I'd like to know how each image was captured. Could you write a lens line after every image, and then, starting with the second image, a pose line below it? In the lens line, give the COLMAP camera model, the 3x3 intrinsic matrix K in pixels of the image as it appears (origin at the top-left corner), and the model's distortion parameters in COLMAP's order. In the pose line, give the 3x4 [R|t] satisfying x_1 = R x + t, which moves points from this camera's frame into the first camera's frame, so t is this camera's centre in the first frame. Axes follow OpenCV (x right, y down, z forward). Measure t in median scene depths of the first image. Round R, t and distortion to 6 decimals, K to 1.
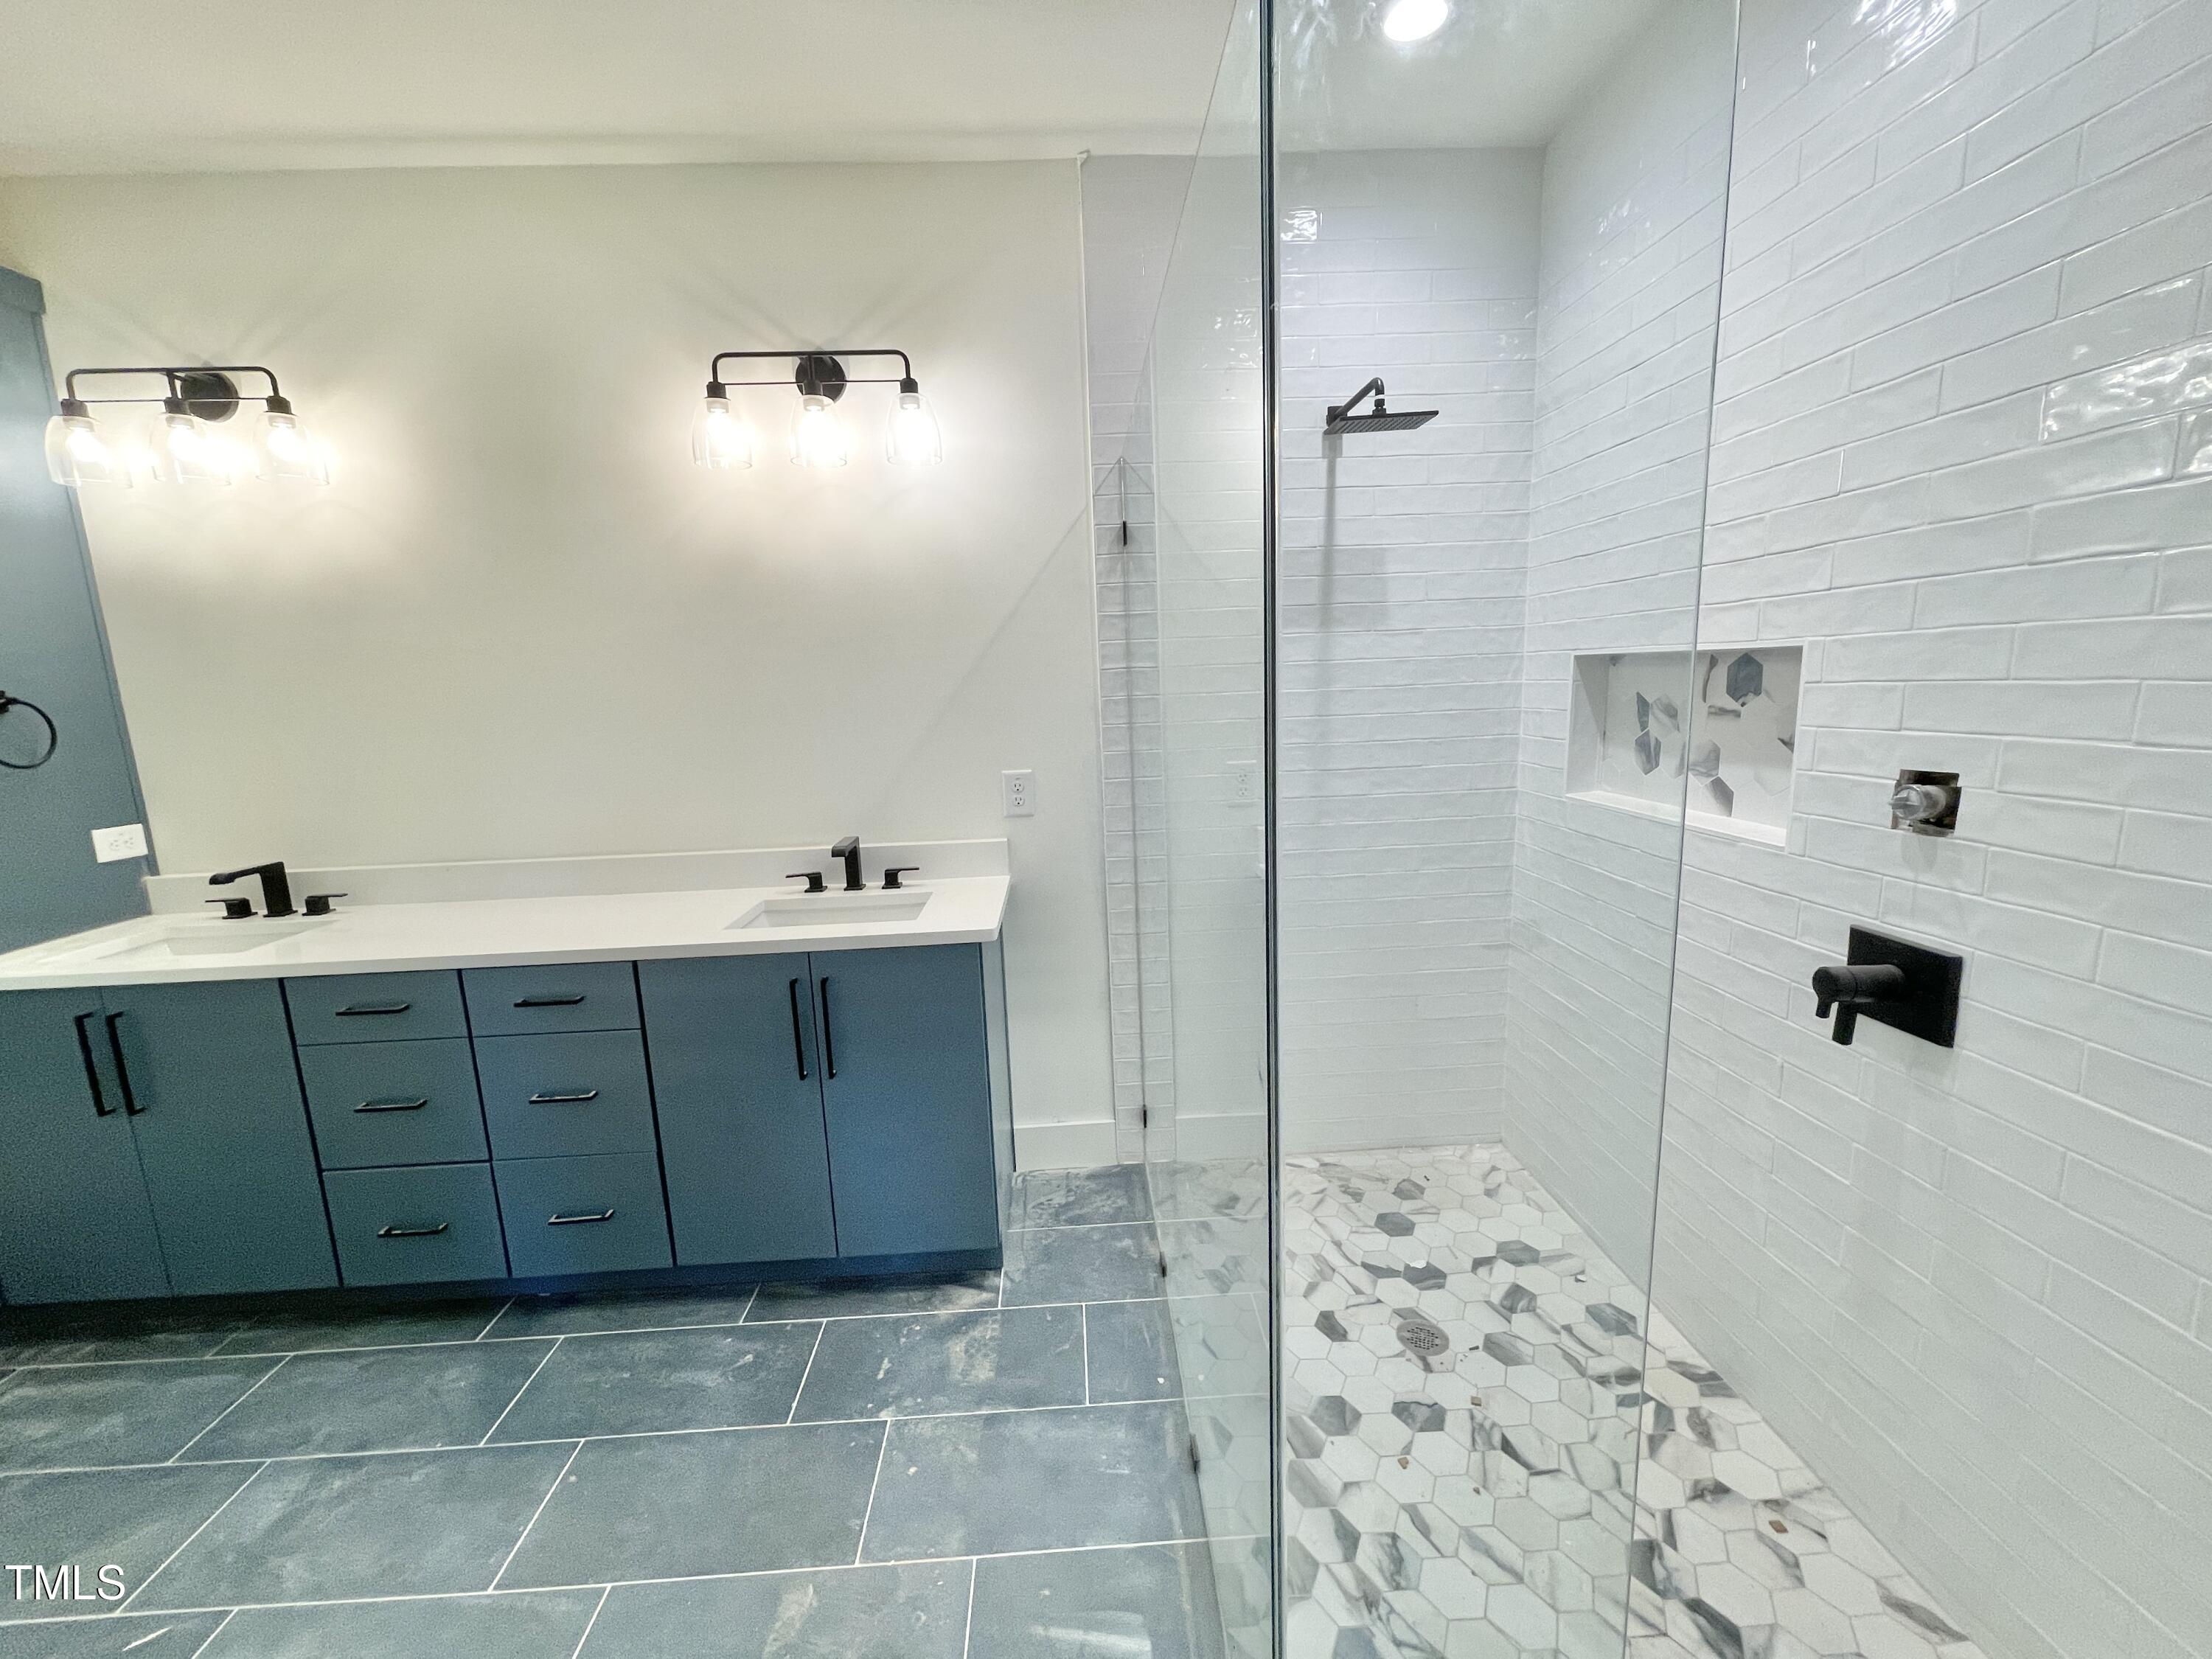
lens RADIAL K [[892.4, 0, 1088.5], [0, 892.4, 834.4], [0, 0, 1]] dist [-0.001611, 0.000966]
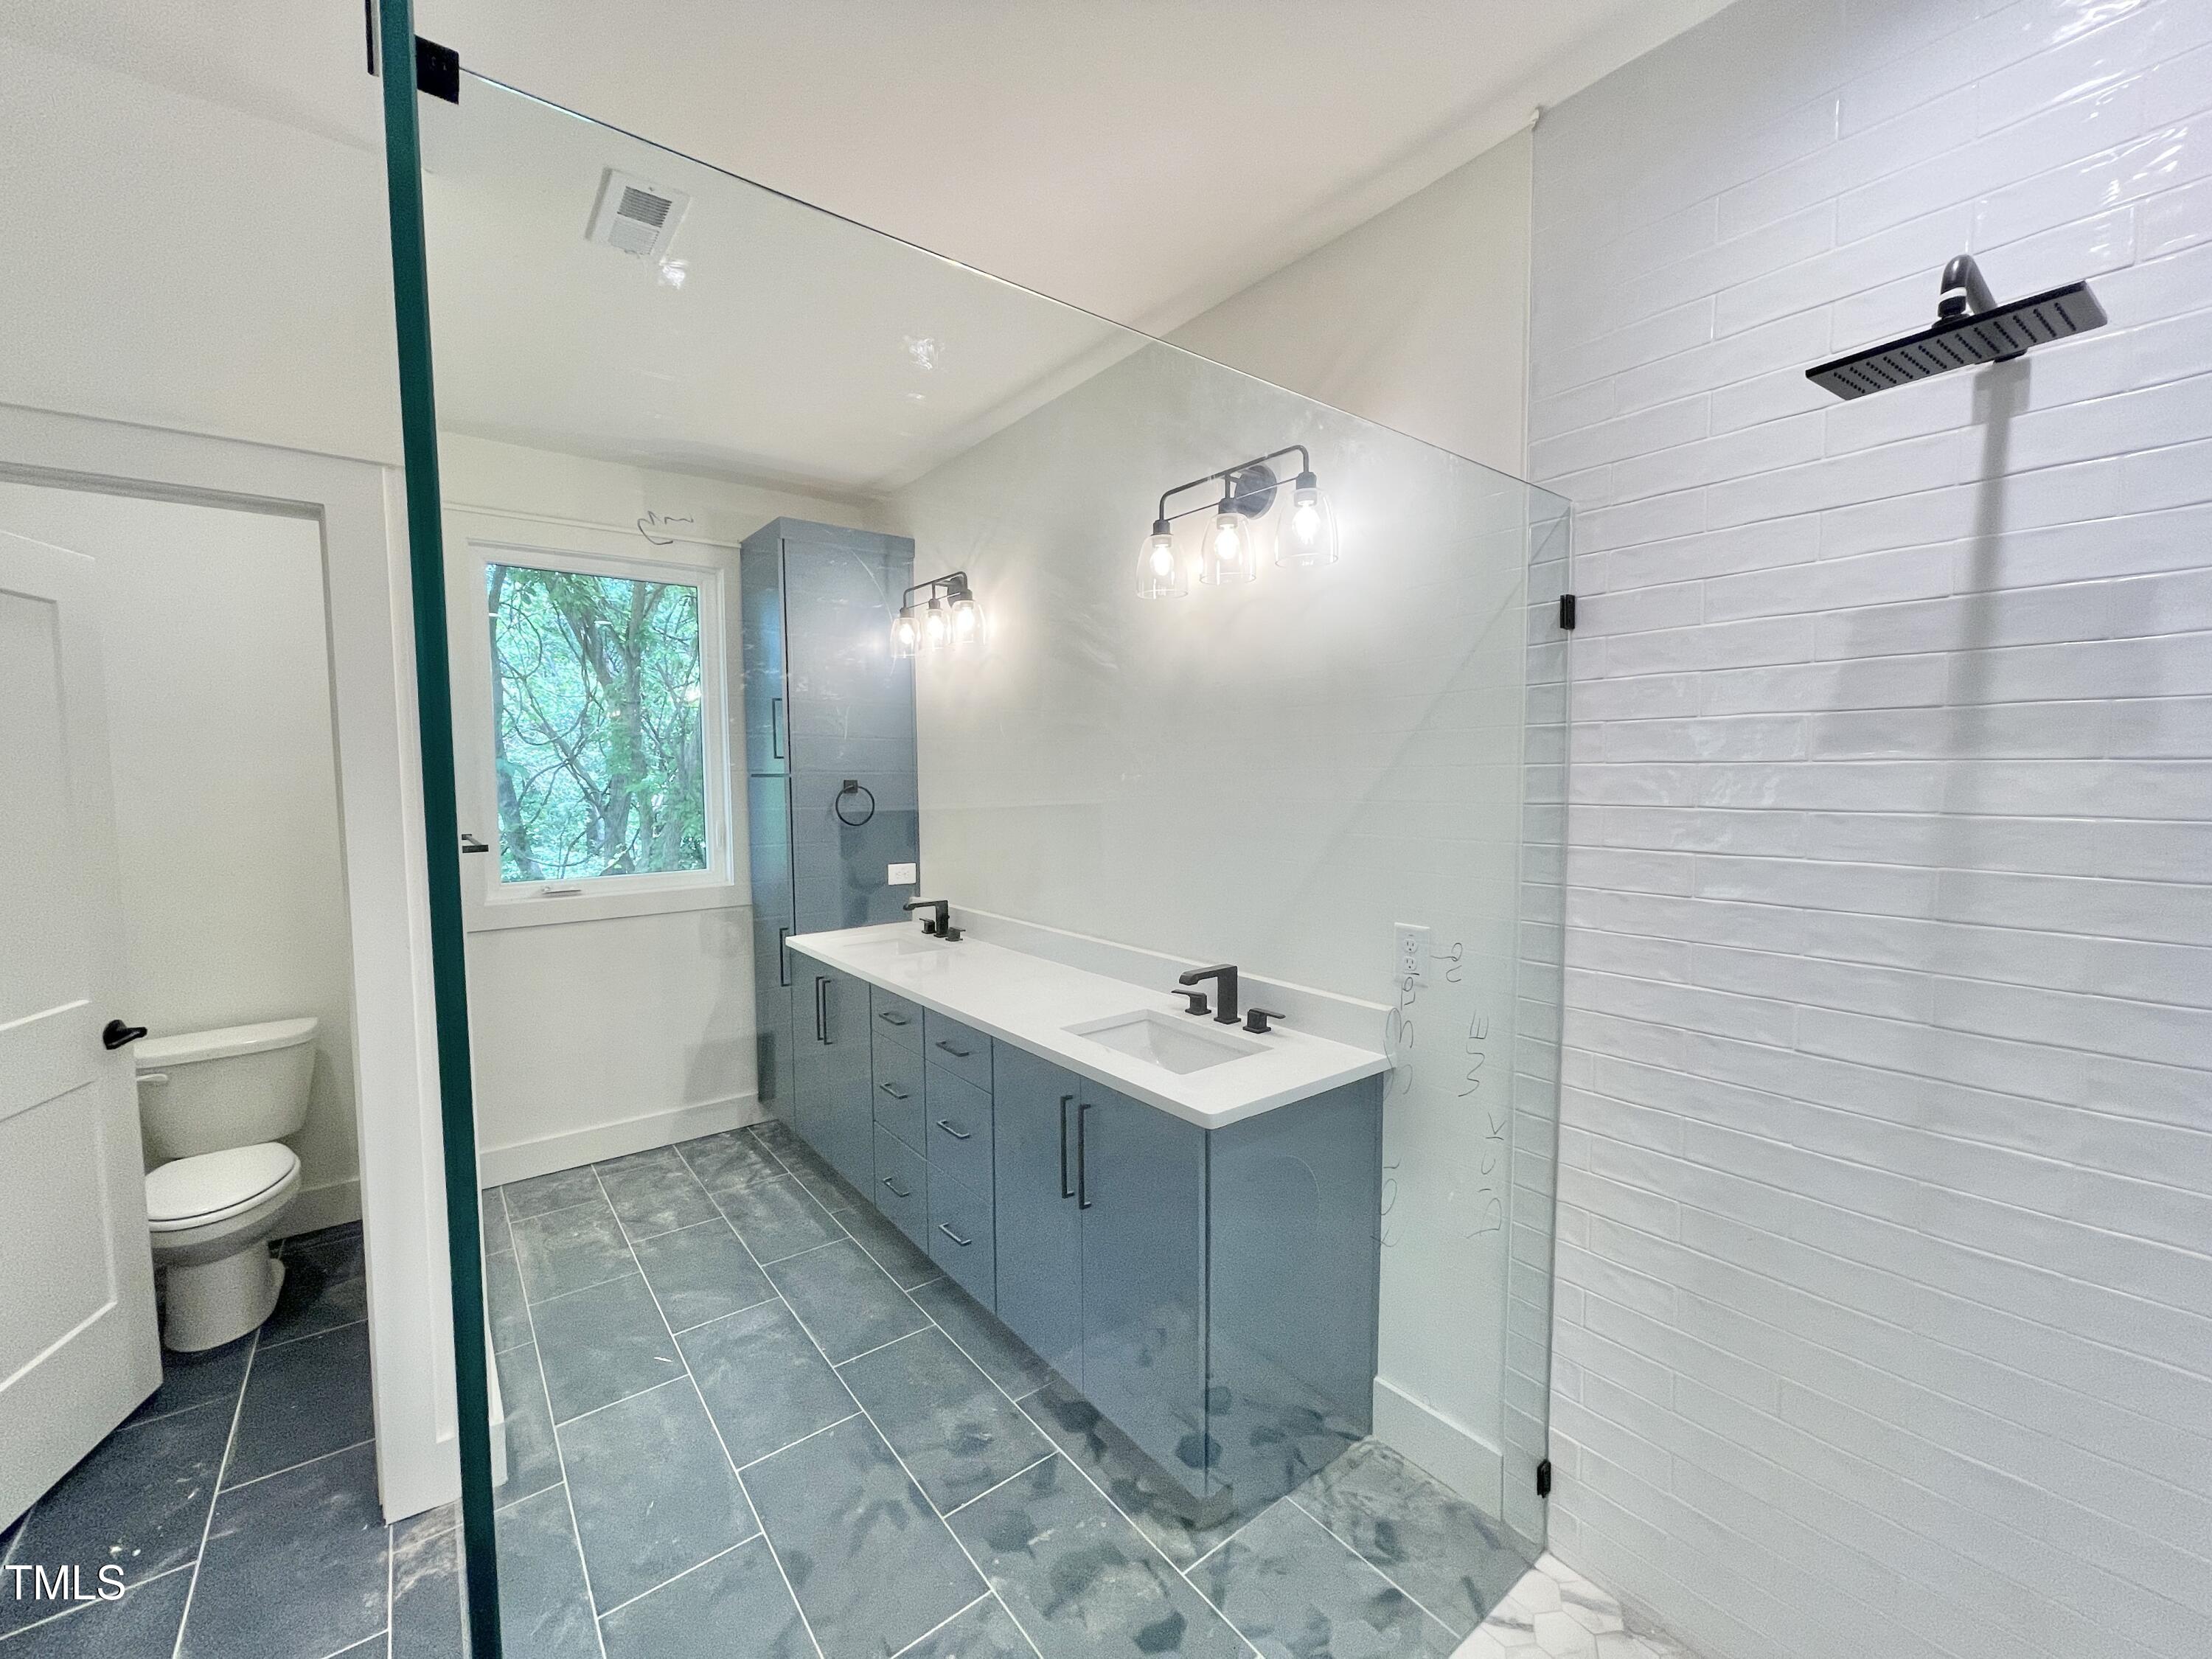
lens RADIAL K [[892.4, 0, 1090.9], [0, 892.4, 837.5], [0, 0, 1]] dist [-0.001611, 0.000966]
pose [[0.584608, 0.092422, -0.806035, 0.398472], [-0.152990, 0.988225, 0.002350, -0.111567], [0.796761, 0.121941, 0.591864, 0.322875]]
